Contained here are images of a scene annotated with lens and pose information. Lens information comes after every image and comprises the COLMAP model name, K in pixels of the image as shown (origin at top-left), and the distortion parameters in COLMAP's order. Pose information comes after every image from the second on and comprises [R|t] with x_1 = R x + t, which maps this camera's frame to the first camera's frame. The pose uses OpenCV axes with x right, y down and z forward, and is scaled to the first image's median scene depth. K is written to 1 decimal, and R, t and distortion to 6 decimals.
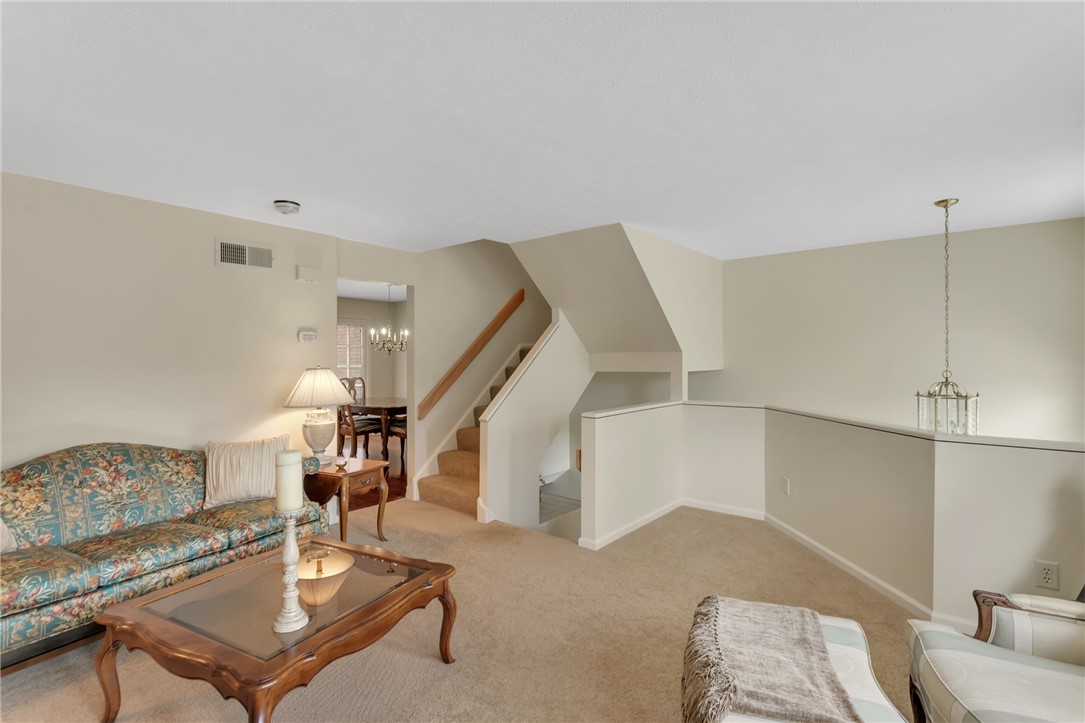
lens RADIAL K [[522.9, 0, 541.2], [0, 522.9, 357.7], [0, 0, 1]] dist [-0.000249, 0.000381]
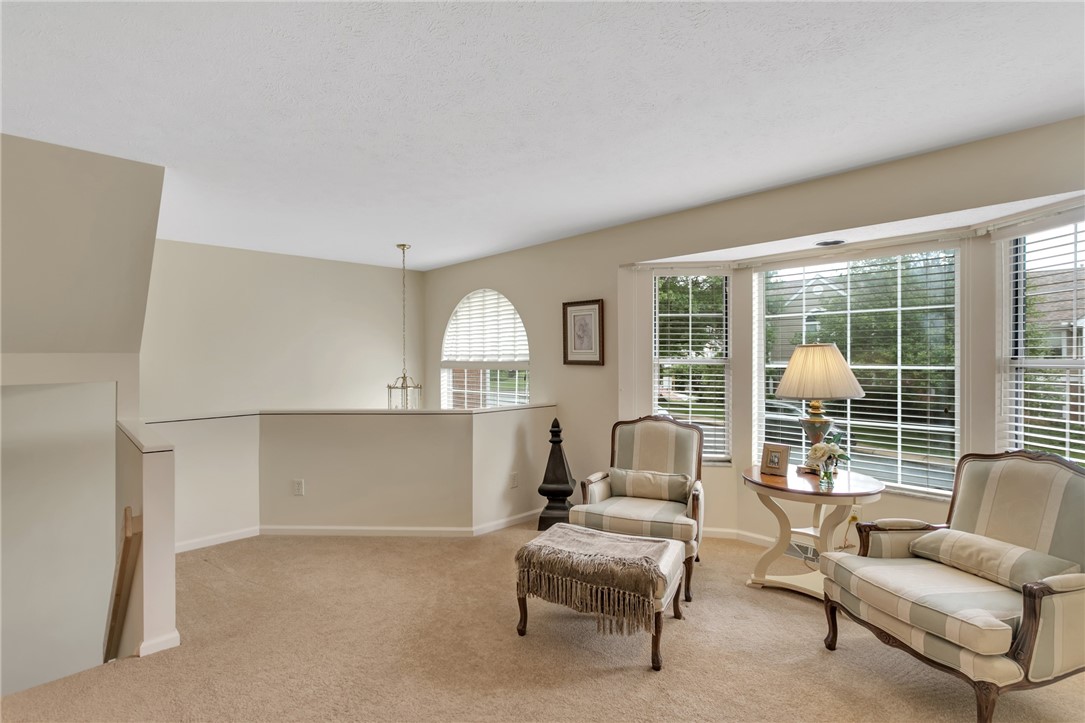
lens RADIAL K [[522.9, 0, 541.2], [0, 522.9, 357.7], [0, 0, 1]] dist [-0.000249, 0.000381]
pose [[0.125115, 0.002441, 0.992139, -0.476037], [0.011513, 0.999926, -0.003912, 0.004892], [-0.992075, 0.011912, 0.125078, 0.411654]]
